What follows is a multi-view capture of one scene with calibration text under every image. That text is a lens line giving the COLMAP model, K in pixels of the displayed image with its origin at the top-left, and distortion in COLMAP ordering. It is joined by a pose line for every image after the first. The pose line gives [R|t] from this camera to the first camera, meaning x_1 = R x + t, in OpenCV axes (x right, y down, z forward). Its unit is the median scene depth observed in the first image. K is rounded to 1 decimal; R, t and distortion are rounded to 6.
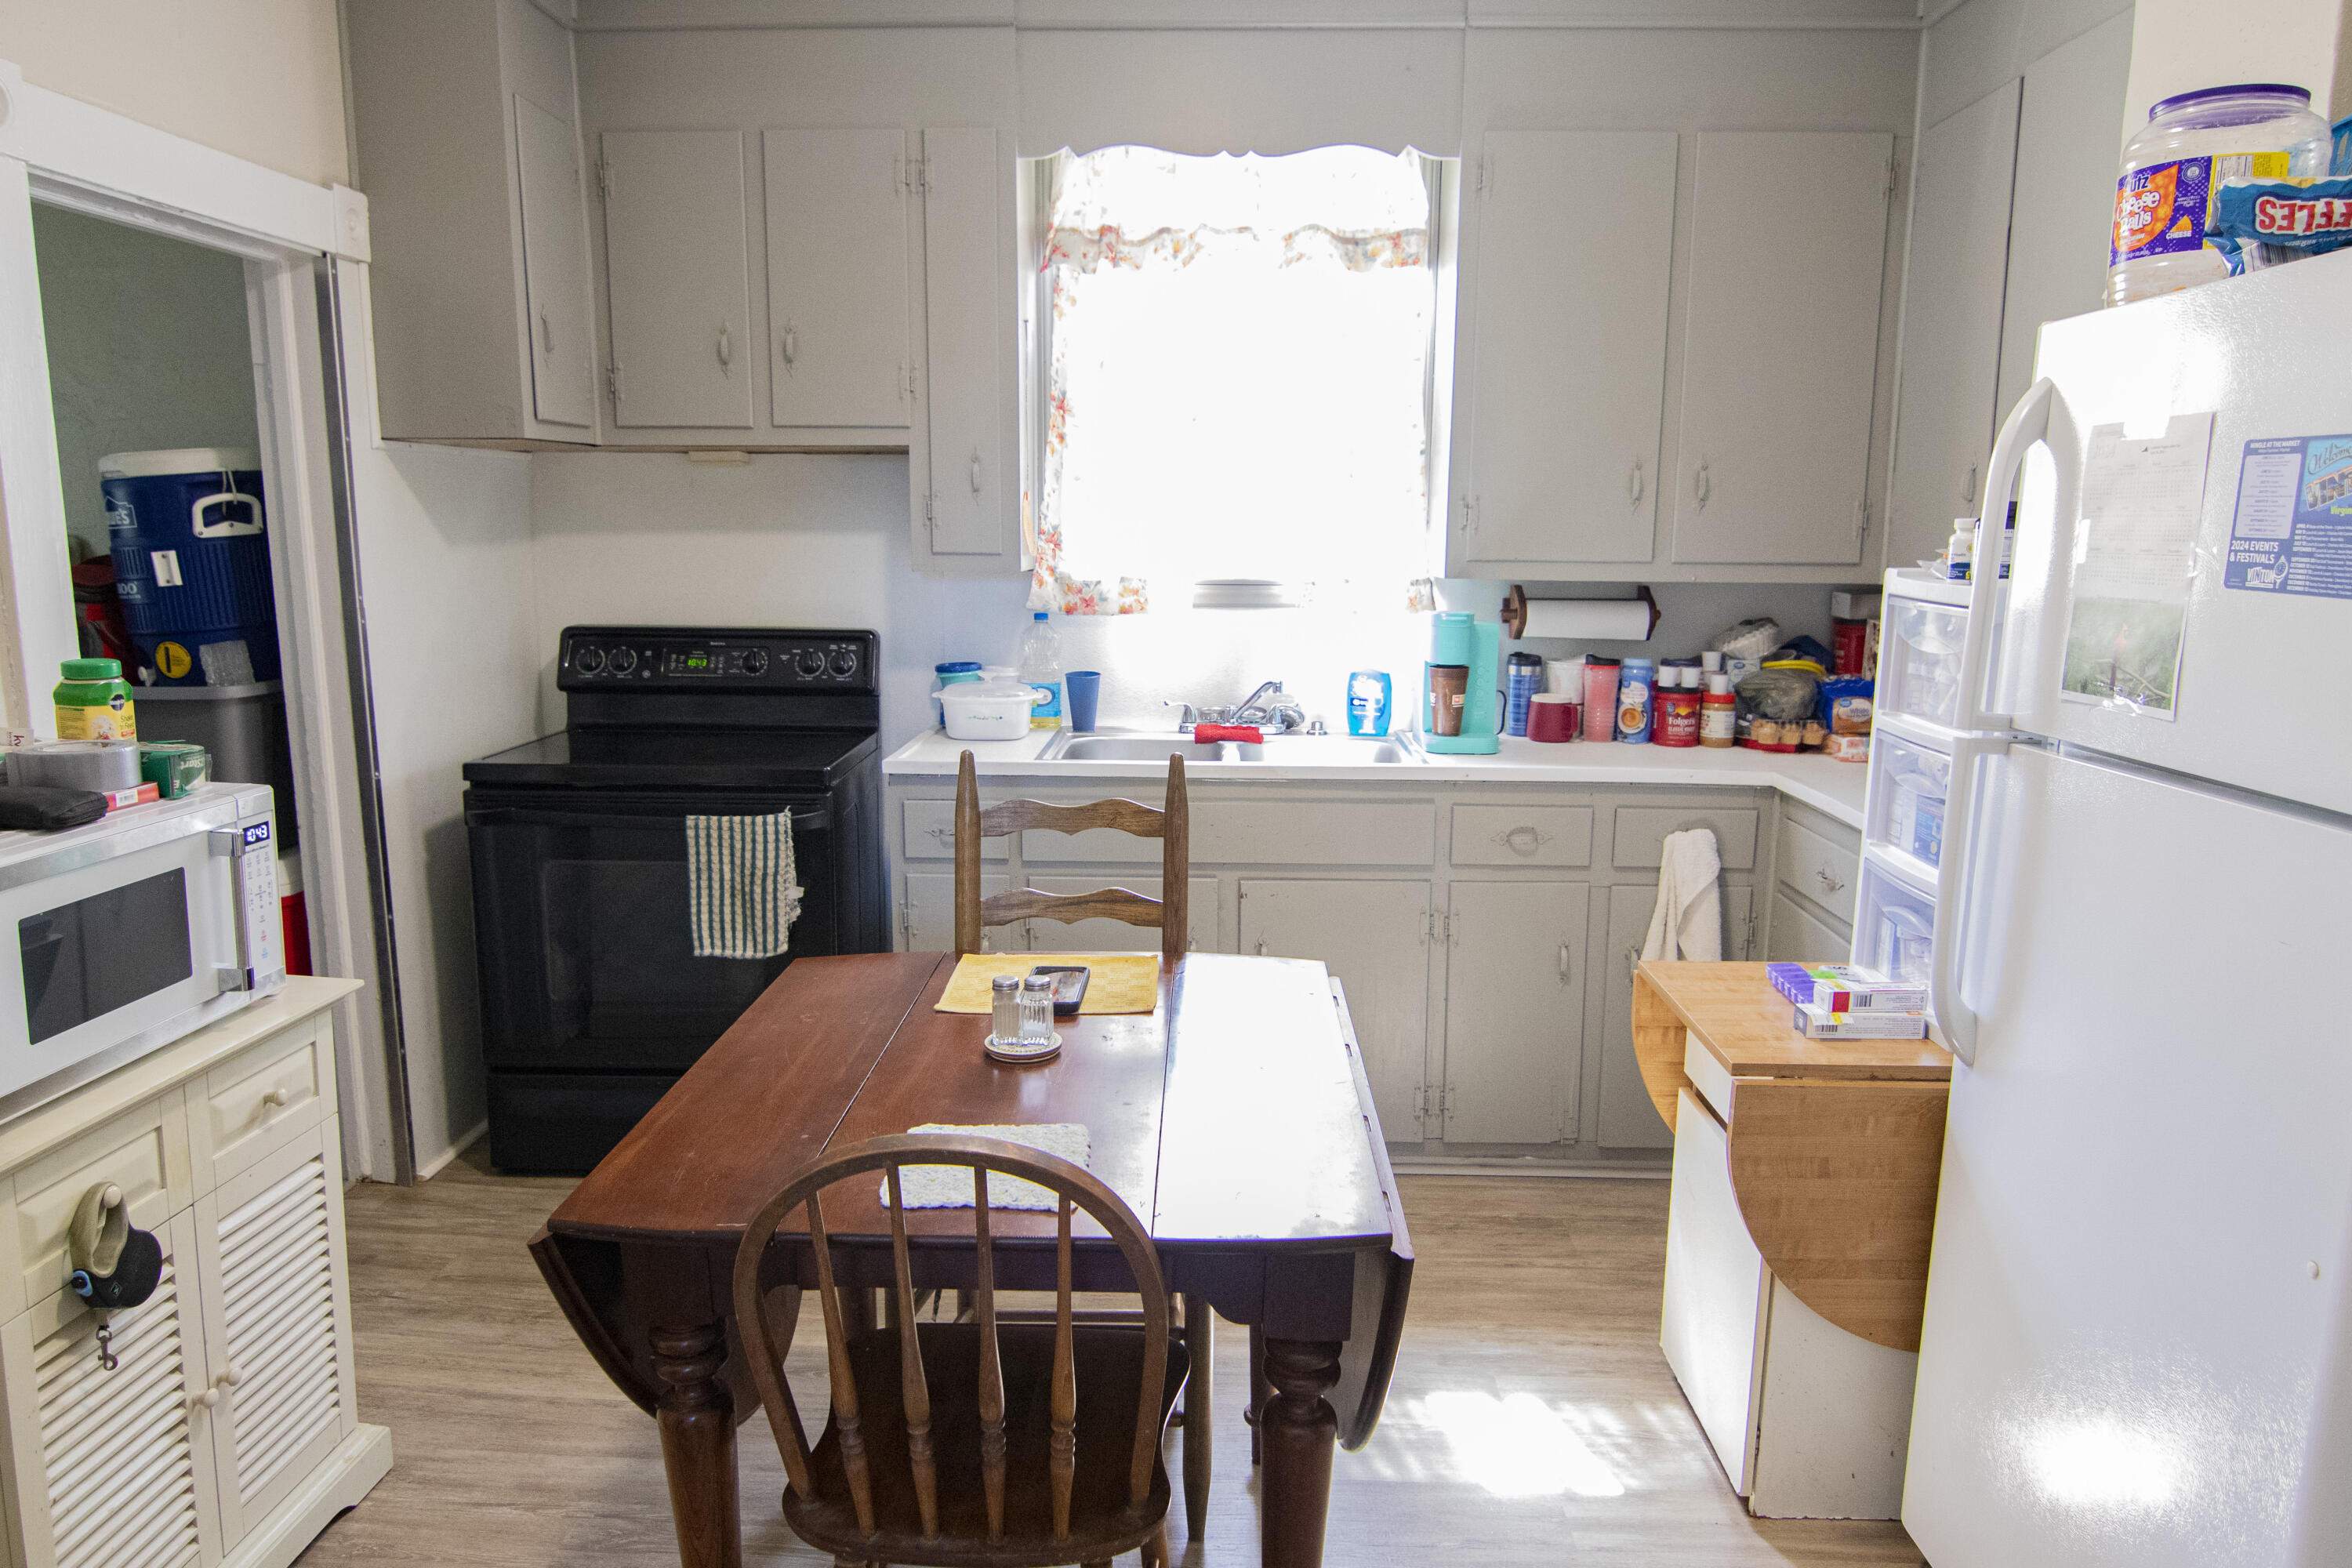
lens RADIAL K [[1523.2, 0, 1177.8], [0, 1523.2, 780.6], [0, 0, 1]] dist [0.006485, -0.005941]
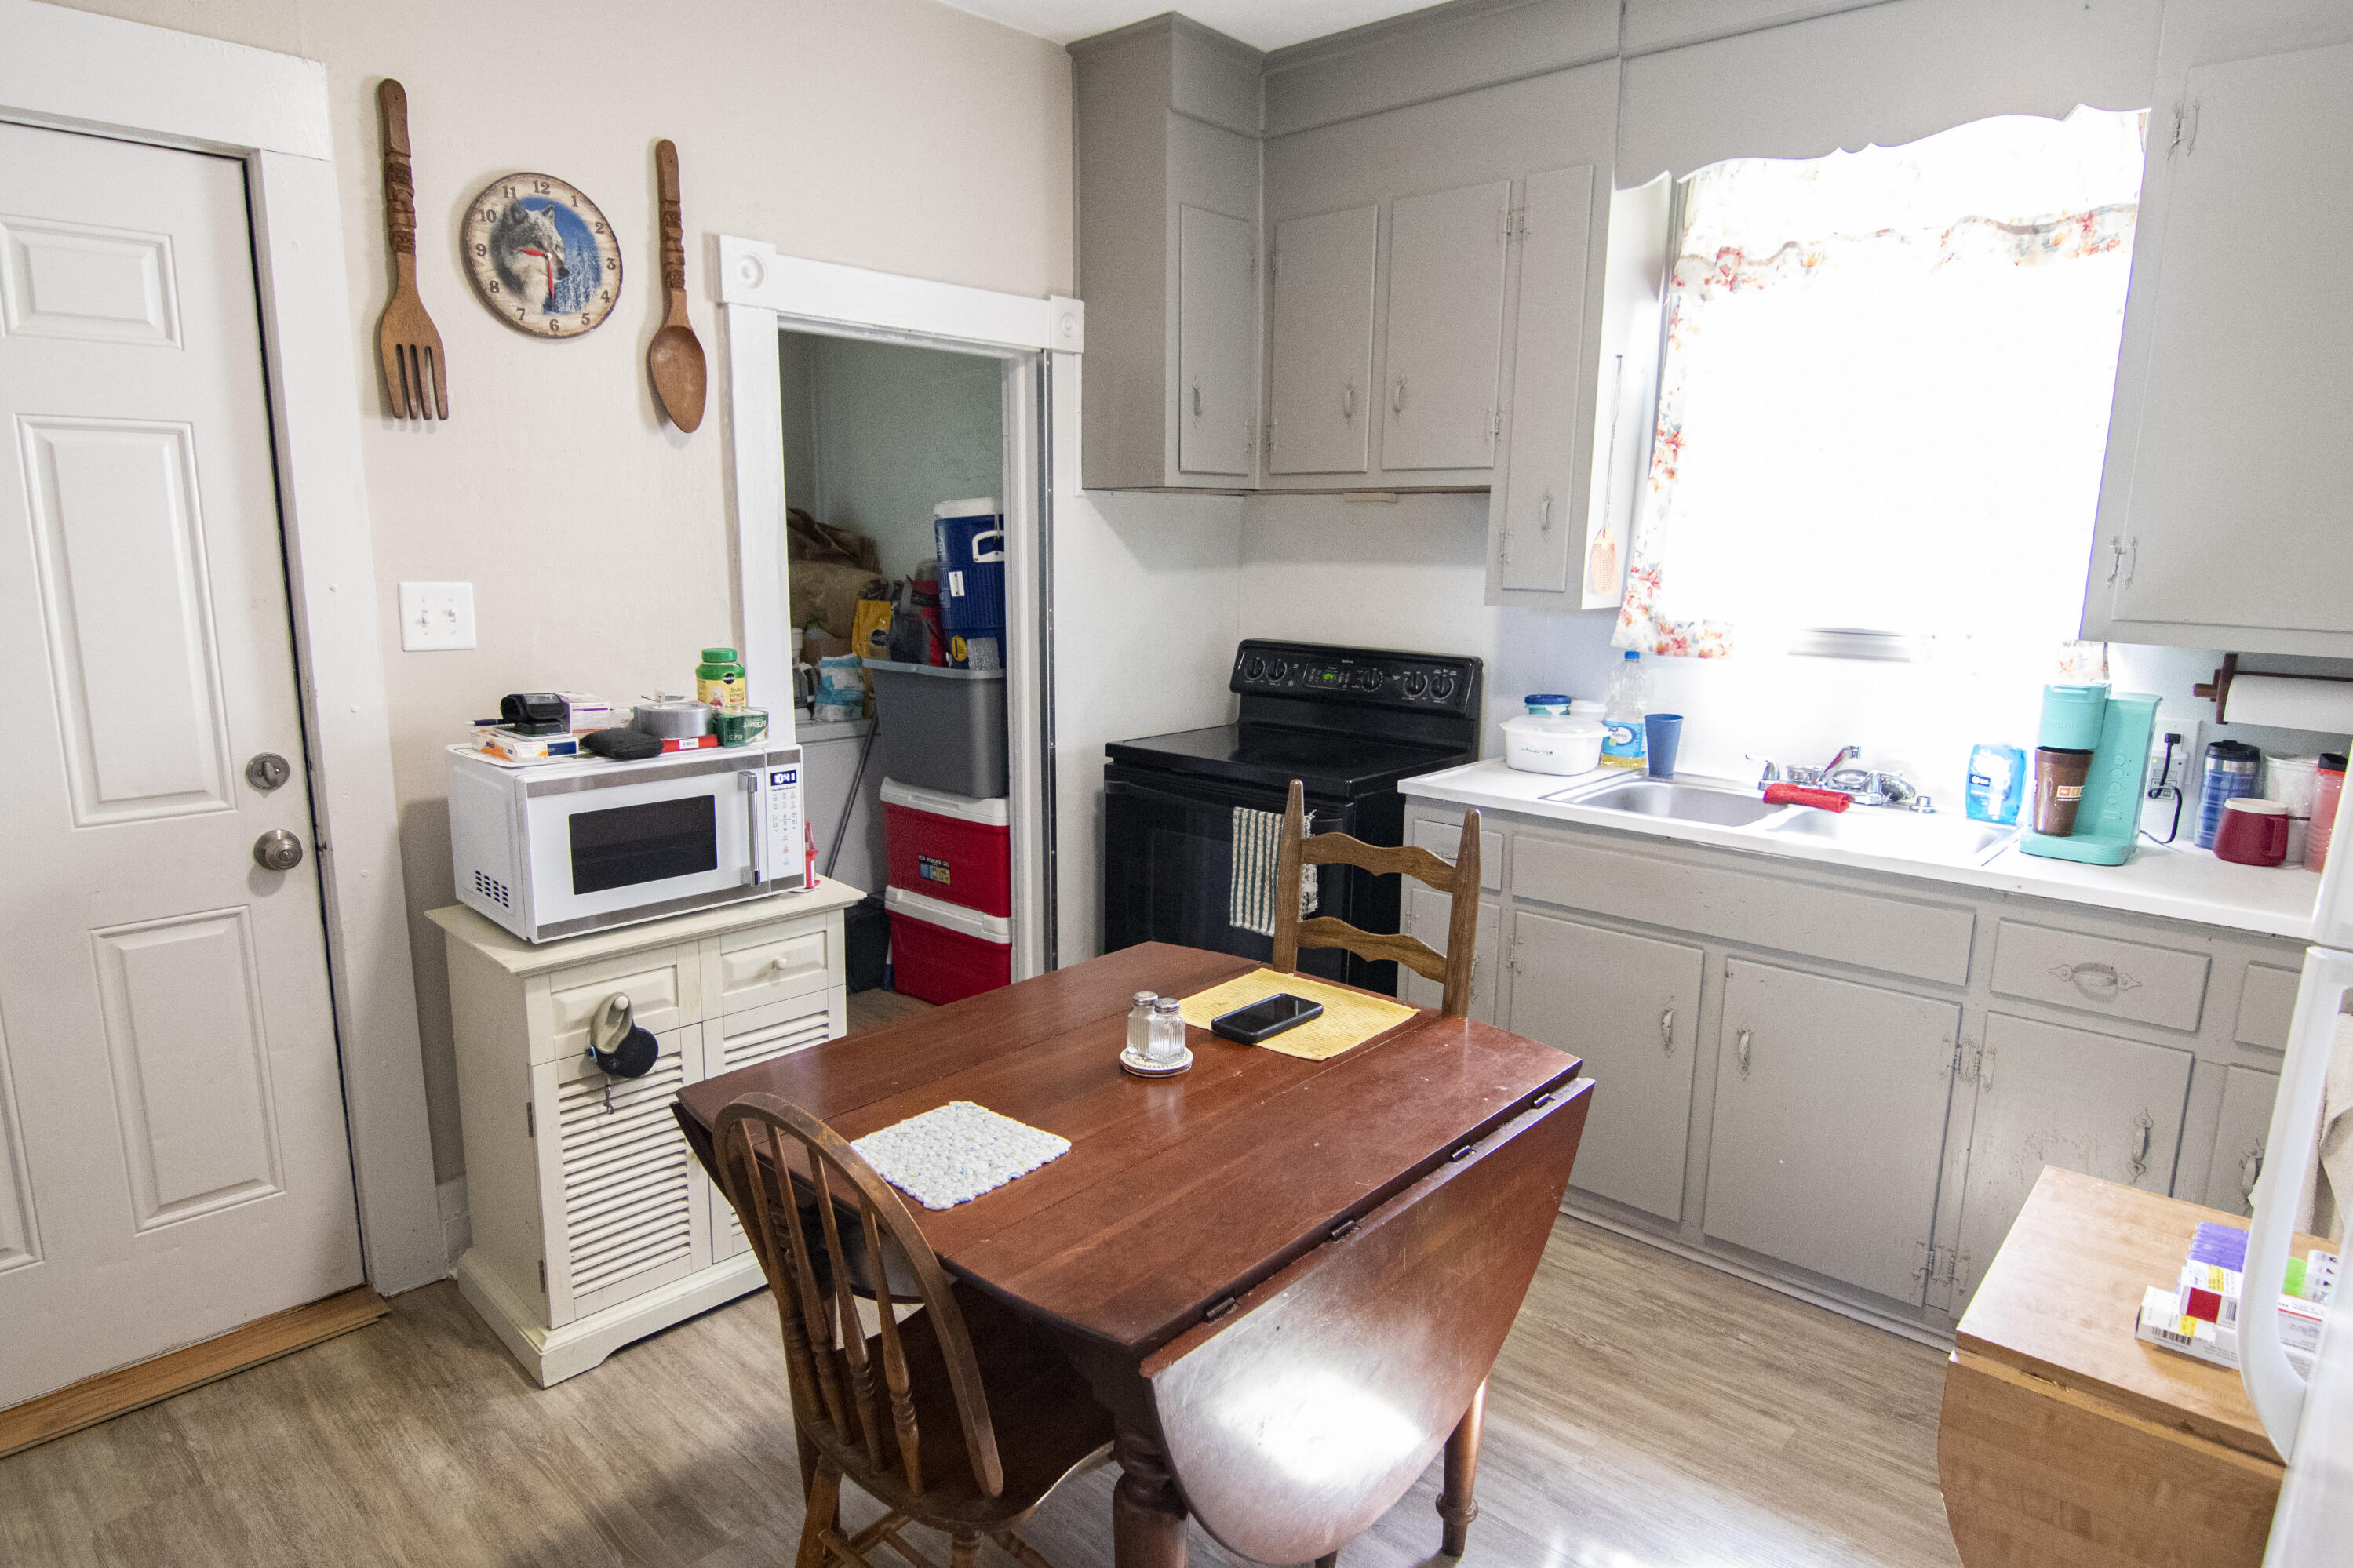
lens RADIAL K [[1342.1, 0, 1174.8], [0, 1342.1, 801.3], [0, 0, 1]] dist [-0.001042, -0.009330]
pose [[0.764942, 0.131151, -0.630606, 0.276077], [-0.116966, 0.991057, 0.064232, -0.039446], [0.633390, 0.024626, 0.773441, 0.158254]]
